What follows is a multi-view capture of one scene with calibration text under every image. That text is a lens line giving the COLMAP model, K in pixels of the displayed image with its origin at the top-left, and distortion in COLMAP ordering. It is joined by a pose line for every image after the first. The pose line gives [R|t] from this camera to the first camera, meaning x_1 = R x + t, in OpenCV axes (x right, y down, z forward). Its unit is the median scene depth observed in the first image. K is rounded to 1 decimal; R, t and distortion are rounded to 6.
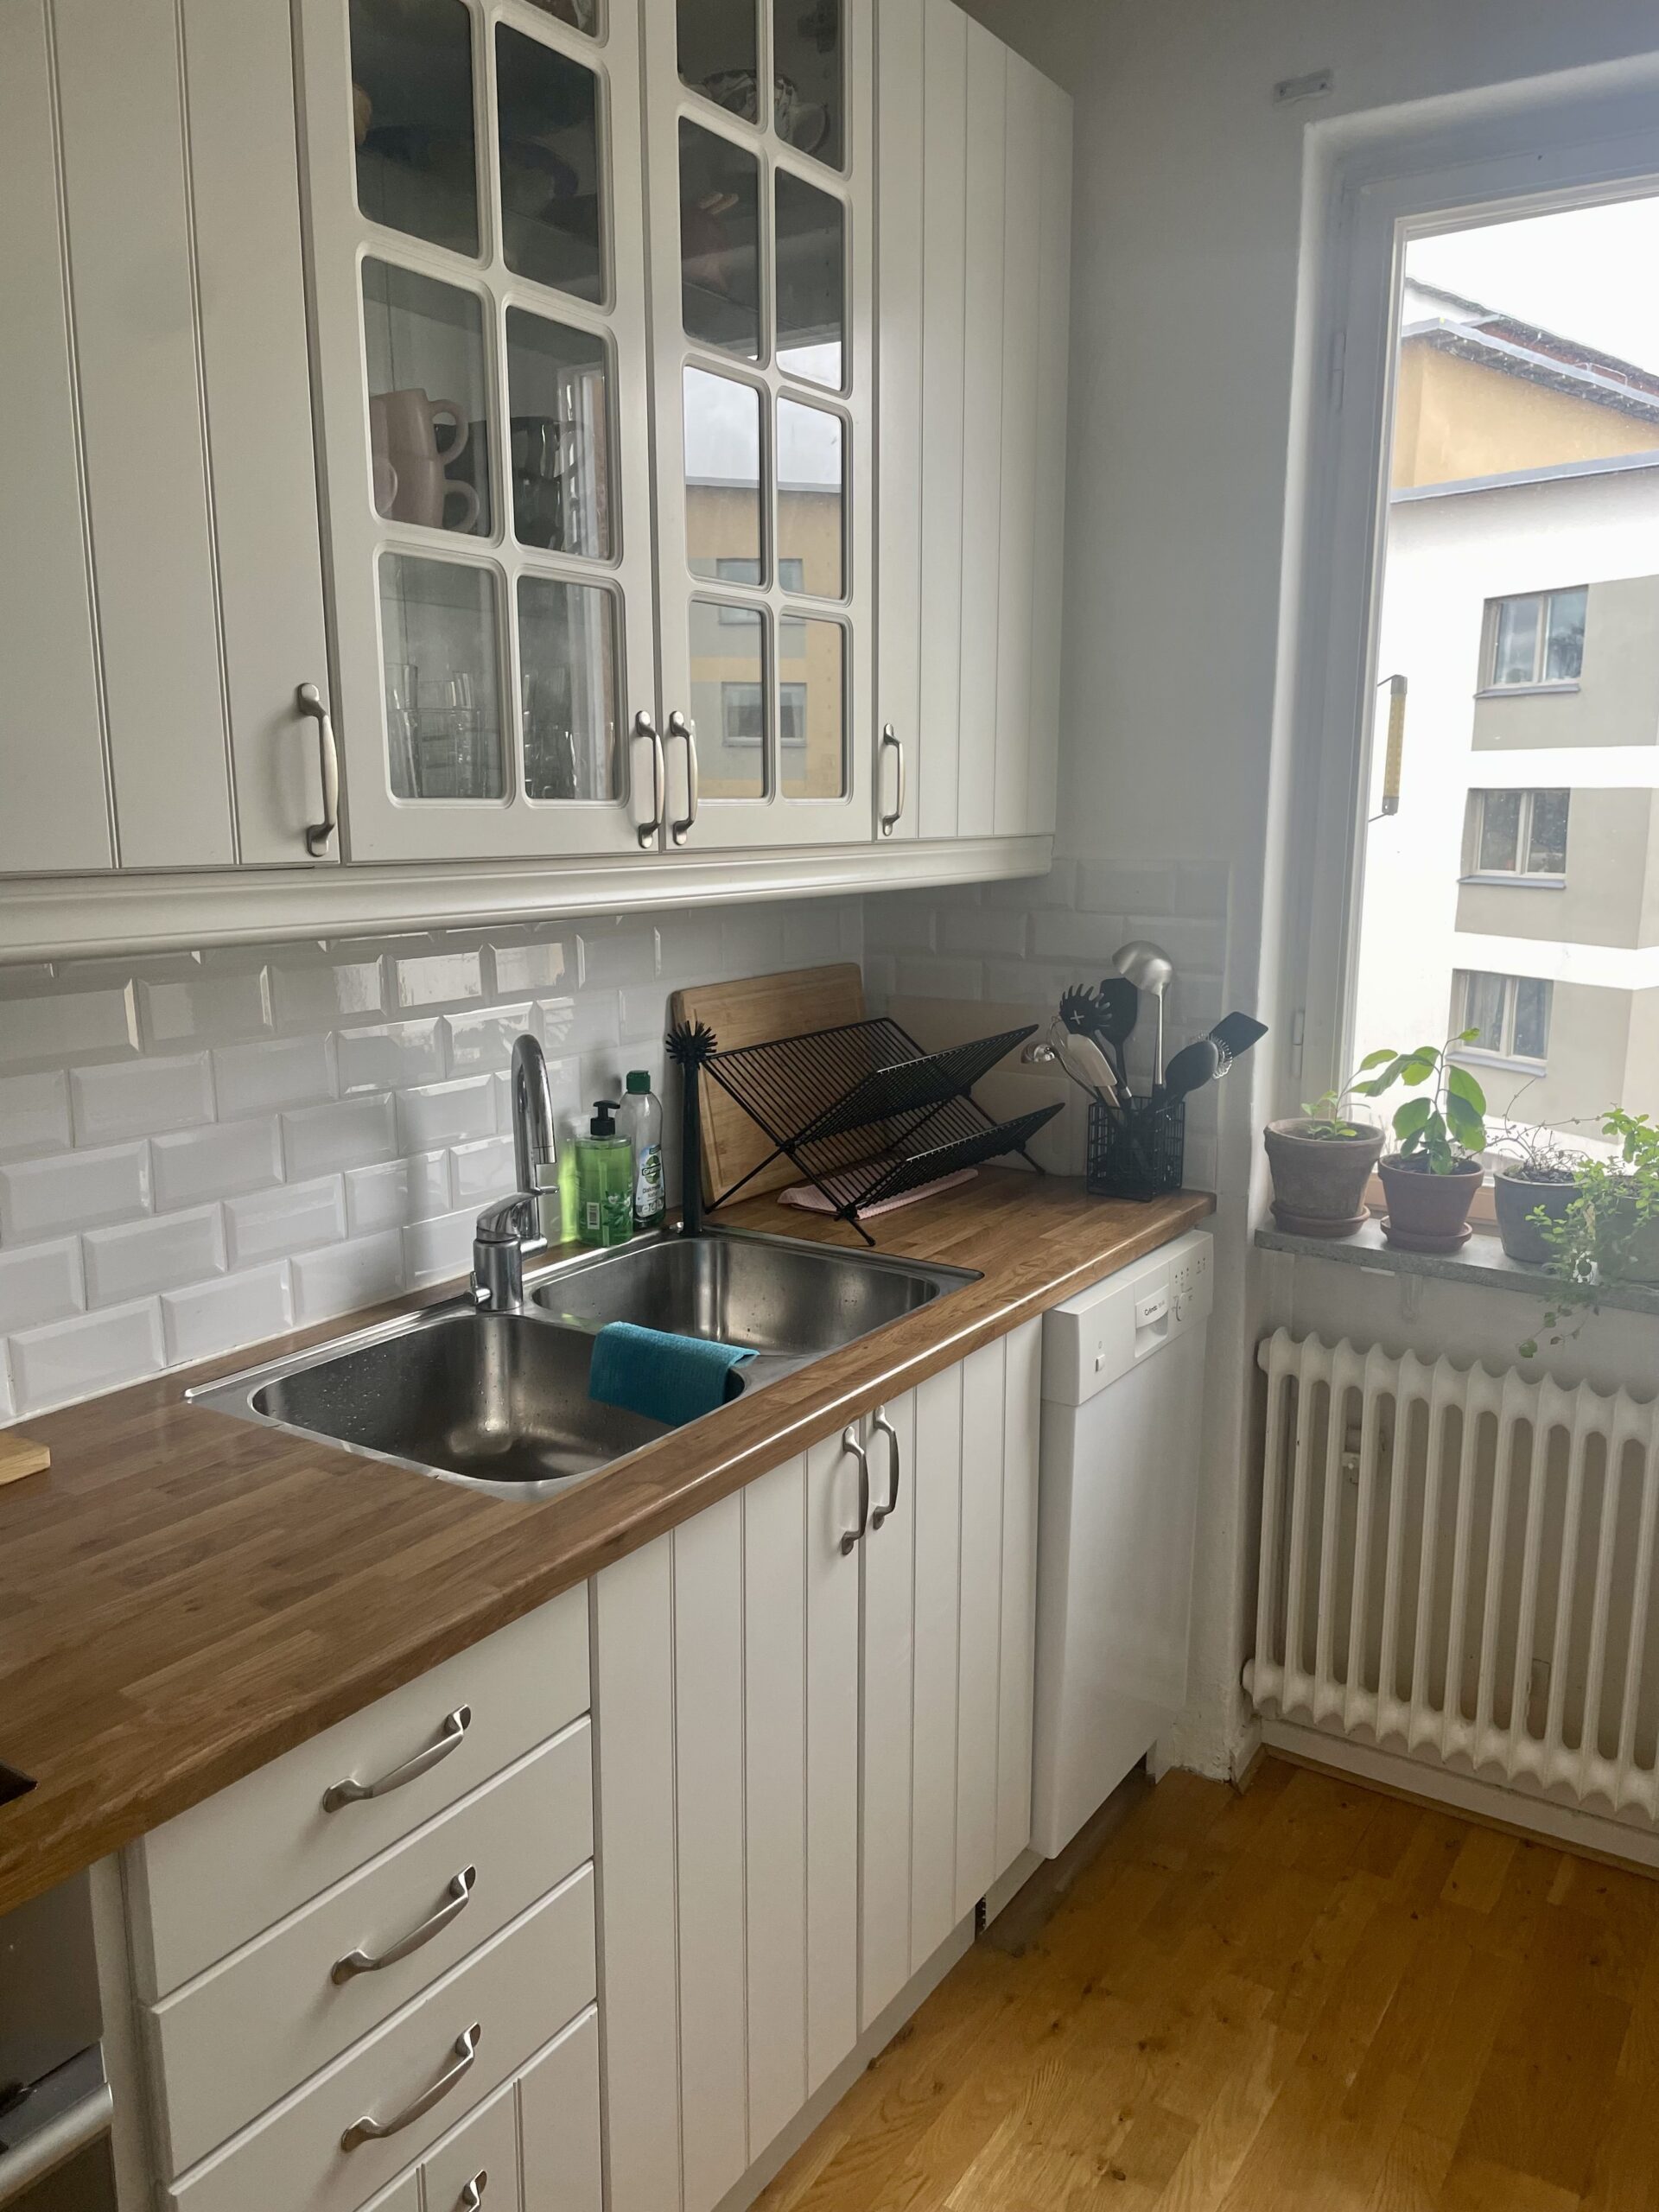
lens RADIAL K [[1657.8, 0, 821.9], [0, 1657.8, 1104.7], [0, 0, 1]] dist [0.041363, -0.076150]
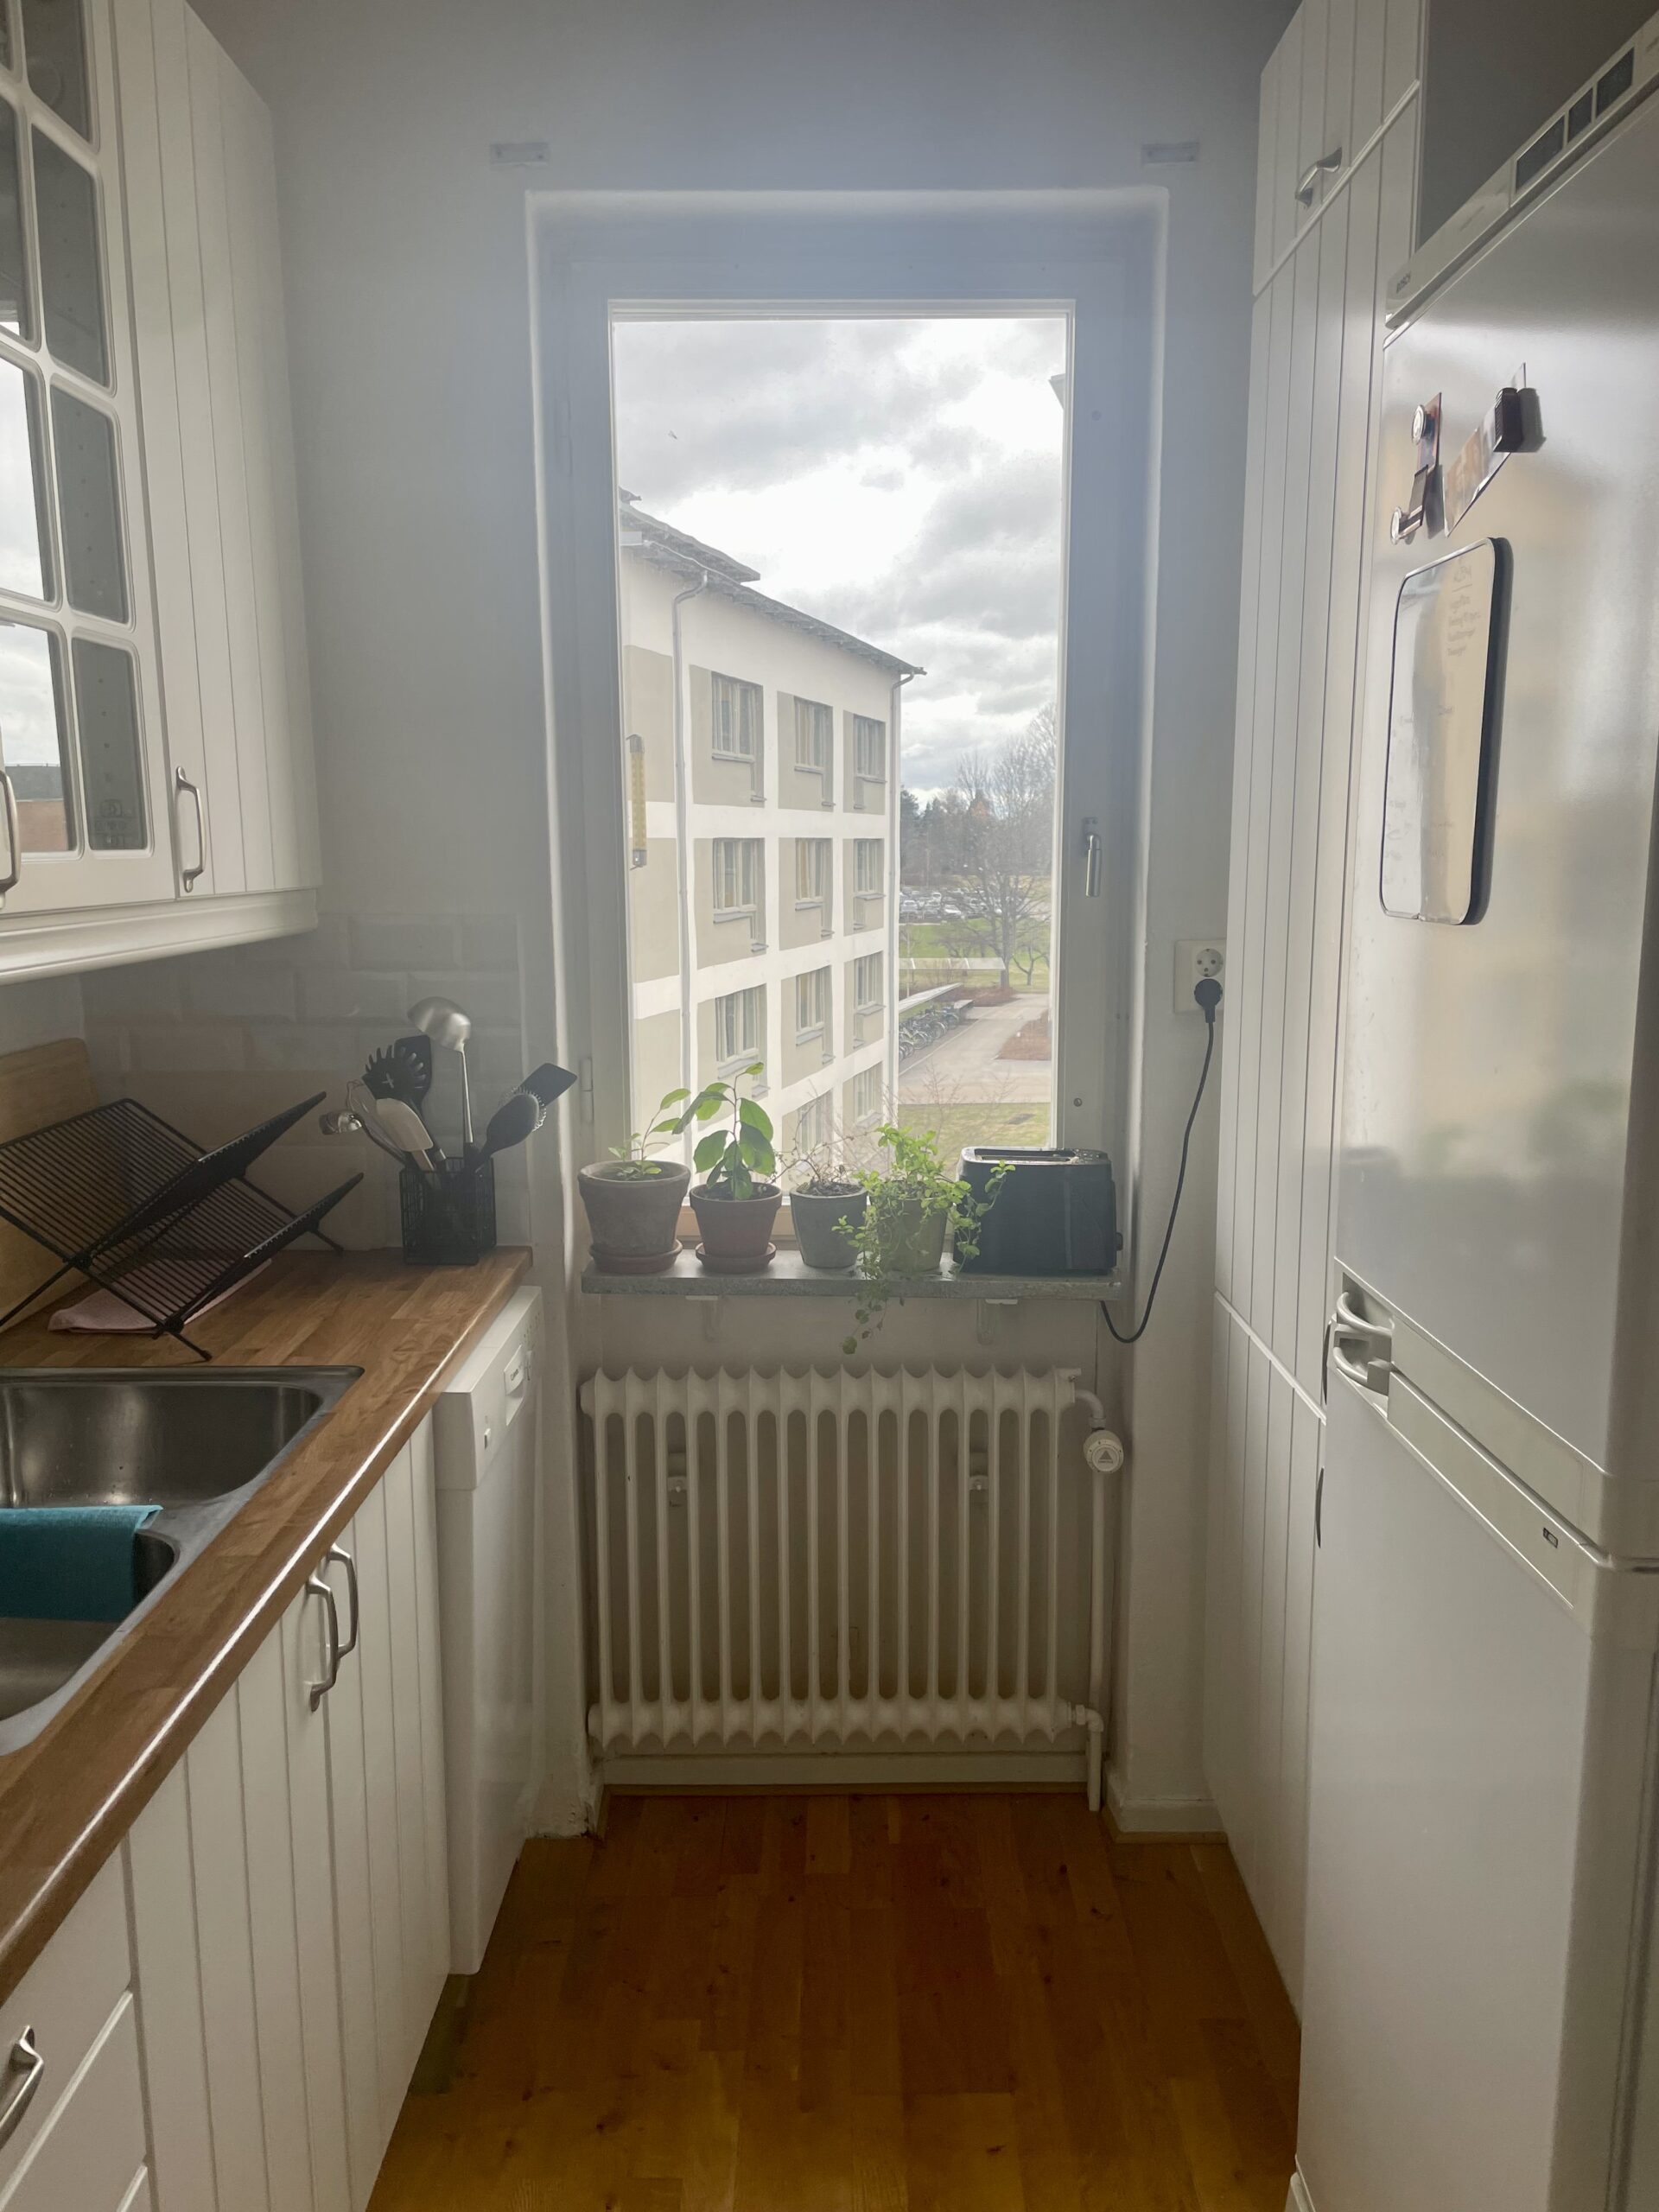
lens RADIAL K [[1657.8, 0, 839.9], [0, 1657.8, 1104.4], [0, 0, 1]] dist [0.041363, -0.076150]
pose [[0.822353, -0.088482, 0.562056, -0.169327], [0.103647, 0.994602, 0.004927, -0.017624], [-0.559458, 0.054204, 0.827085, 0.077076]]
